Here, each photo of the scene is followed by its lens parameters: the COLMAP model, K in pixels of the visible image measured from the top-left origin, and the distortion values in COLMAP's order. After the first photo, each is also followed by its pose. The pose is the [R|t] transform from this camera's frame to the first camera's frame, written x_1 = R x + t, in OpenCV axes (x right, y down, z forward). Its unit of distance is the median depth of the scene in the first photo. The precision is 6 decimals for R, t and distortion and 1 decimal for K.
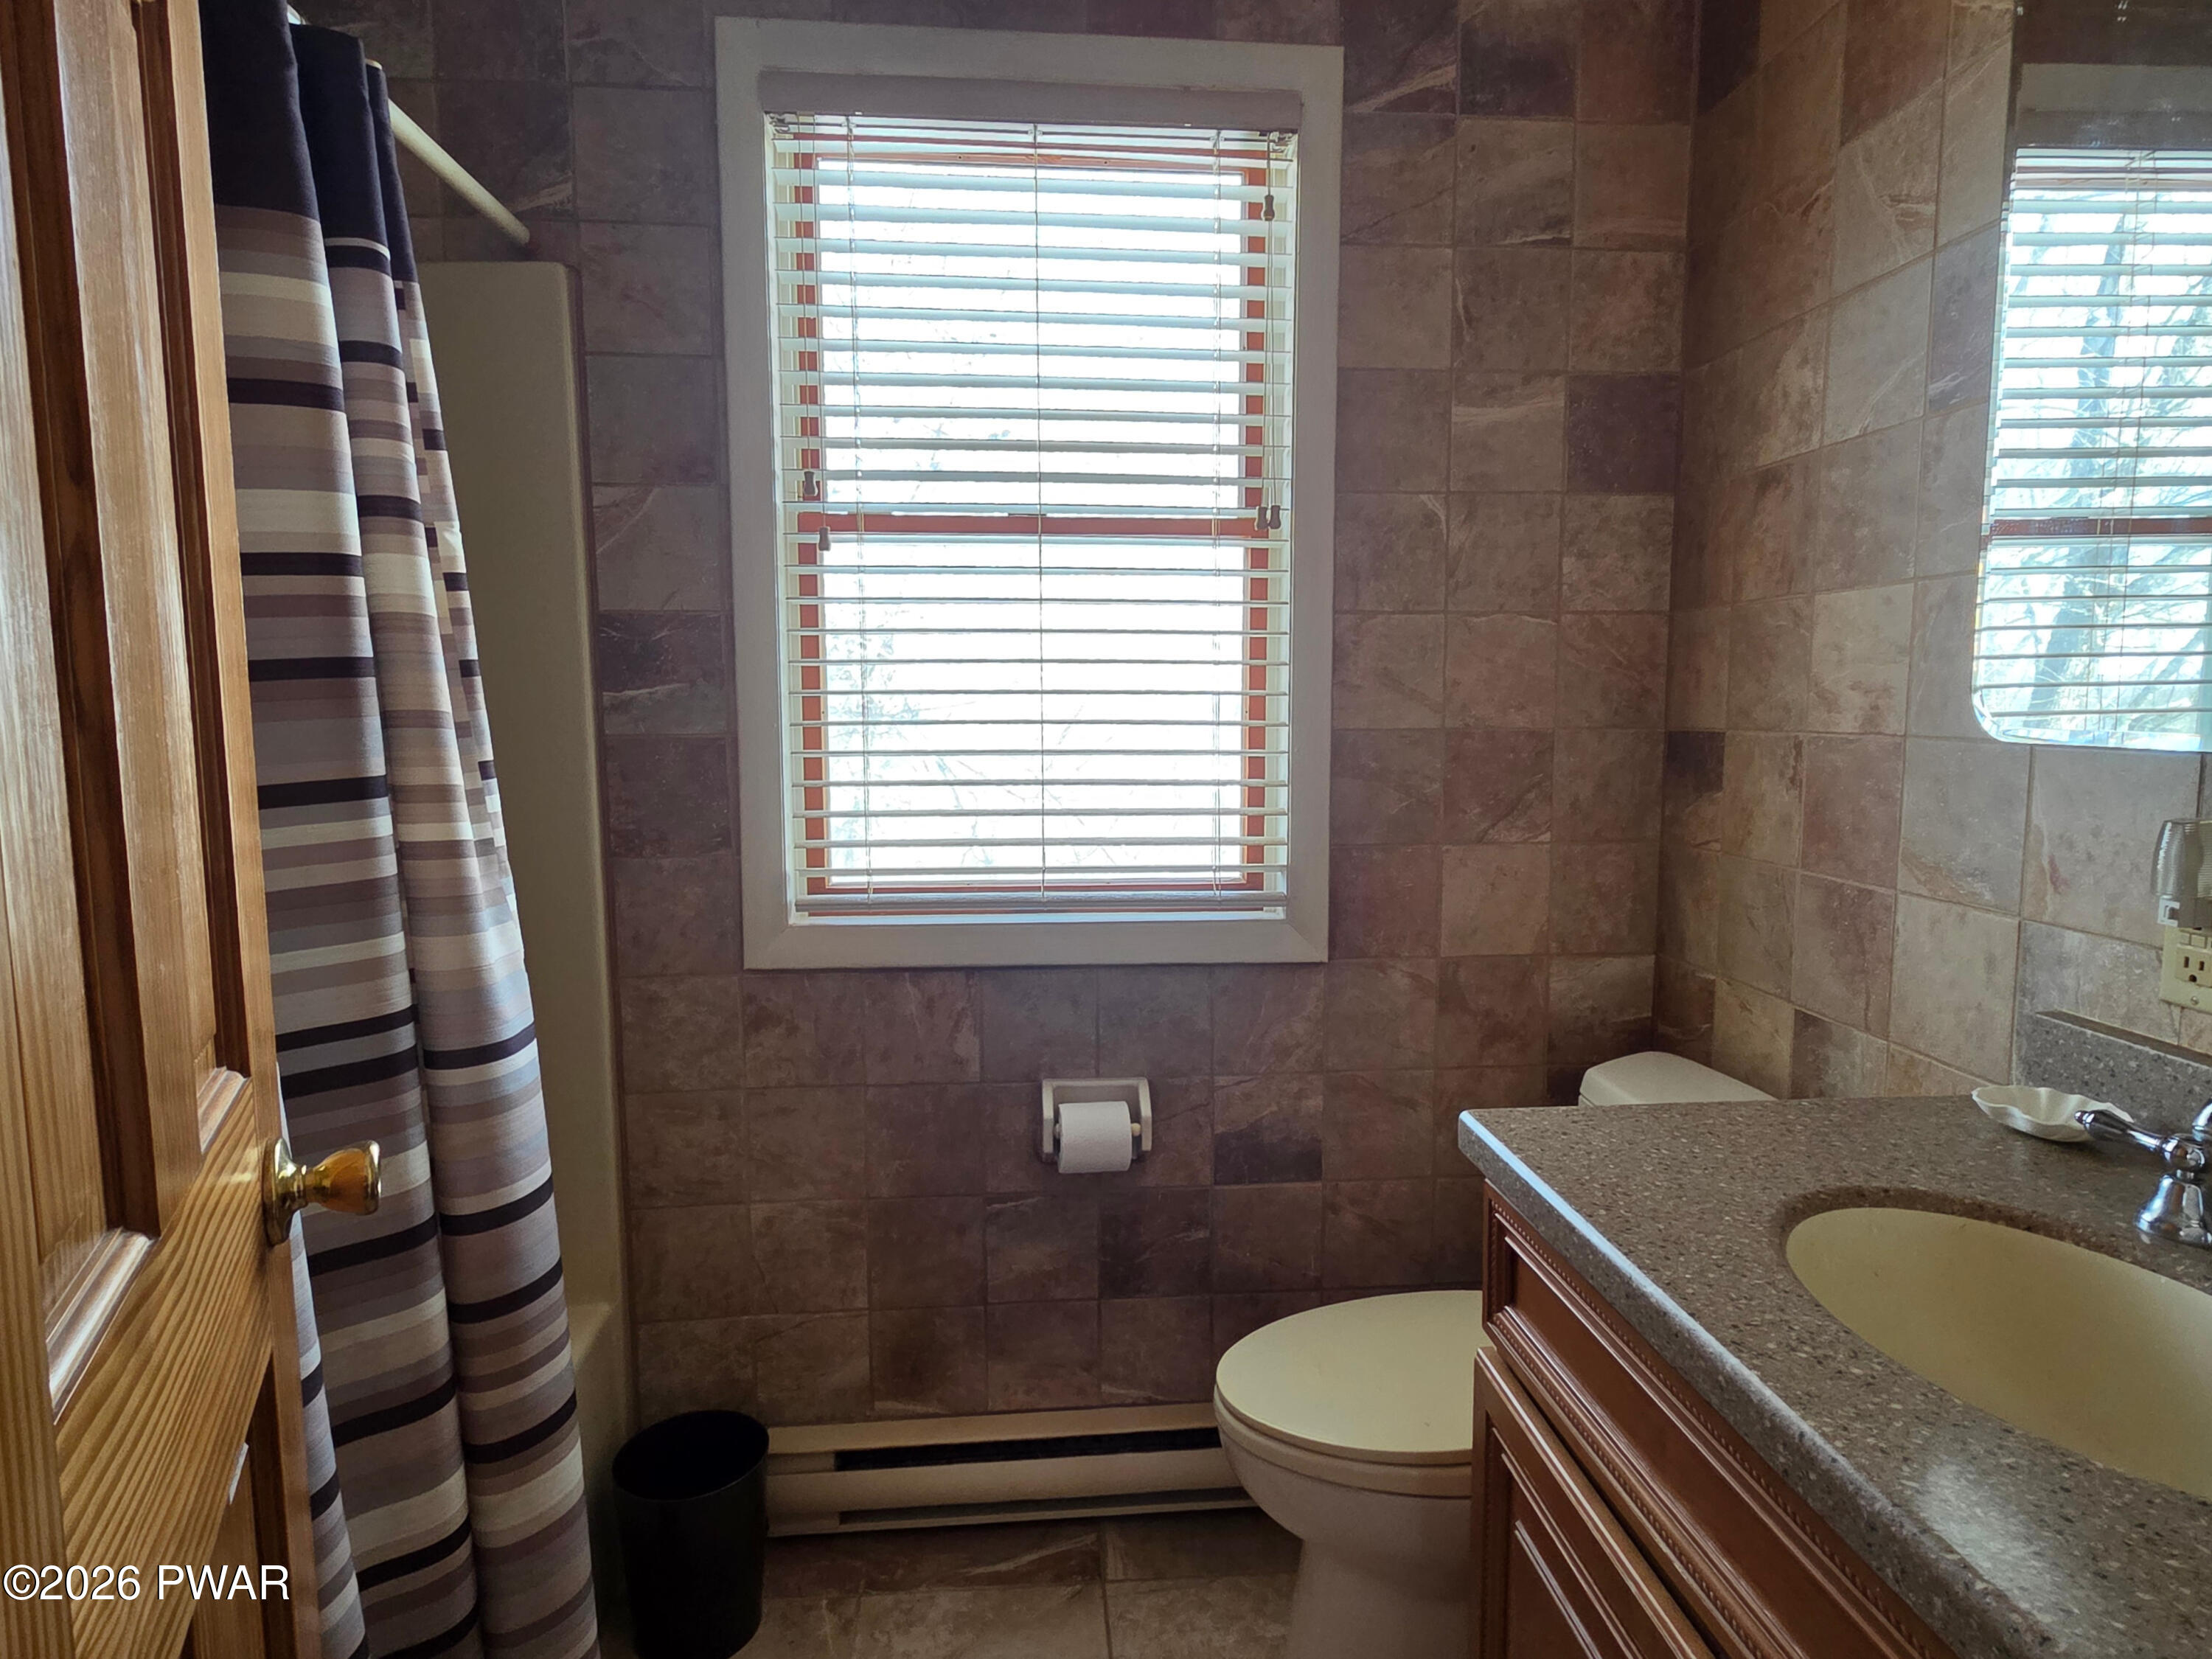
lens RADIAL K [[1194.6, 0, 1103.5], [0, 1194.6, 817.7], [0, 0, 1]] dist [-0.004656, -0.002179]
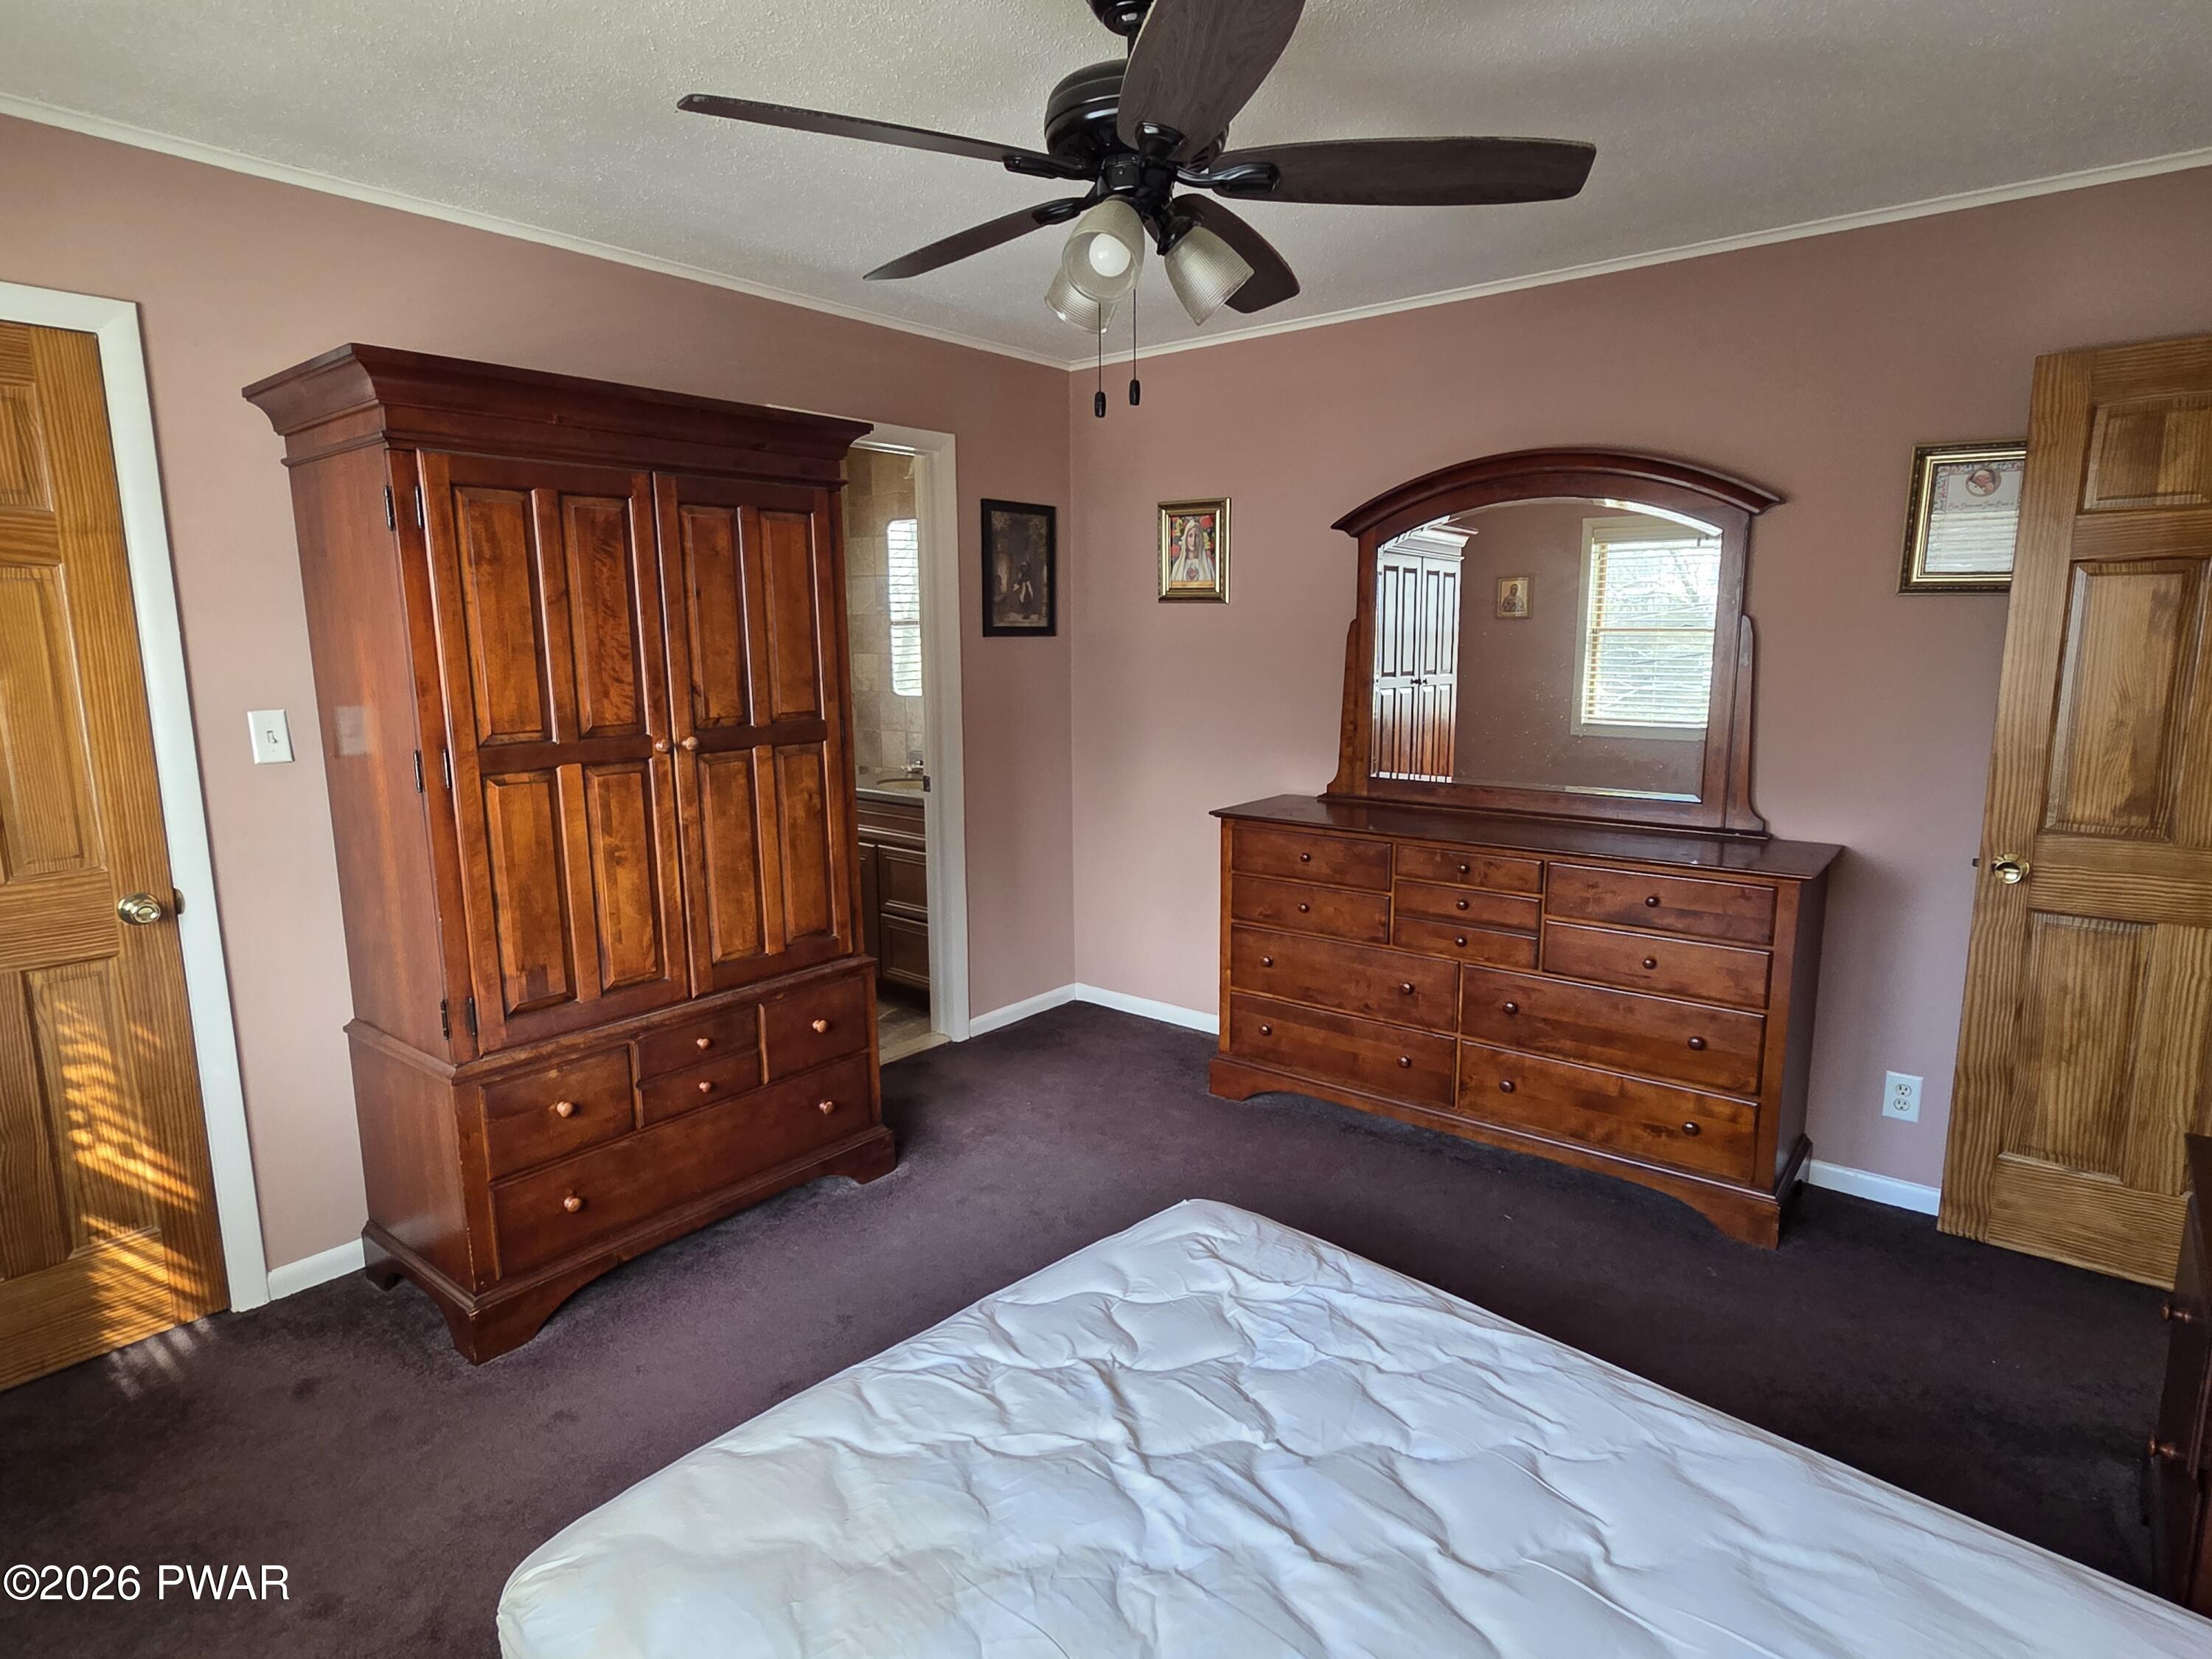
lens RADIAL K [[1194.6, 0, 1103.5], [0, 1194.6, 817.7], [0, 0, 1]] dist [-0.004656, -0.002179]
pose [[0.699469, -0.119958, 0.704524, -1.609581], [0.078506, 0.992743, 0.091090, 0.044525], [-0.710338, -0.008405, 0.703811, -2.269507]]
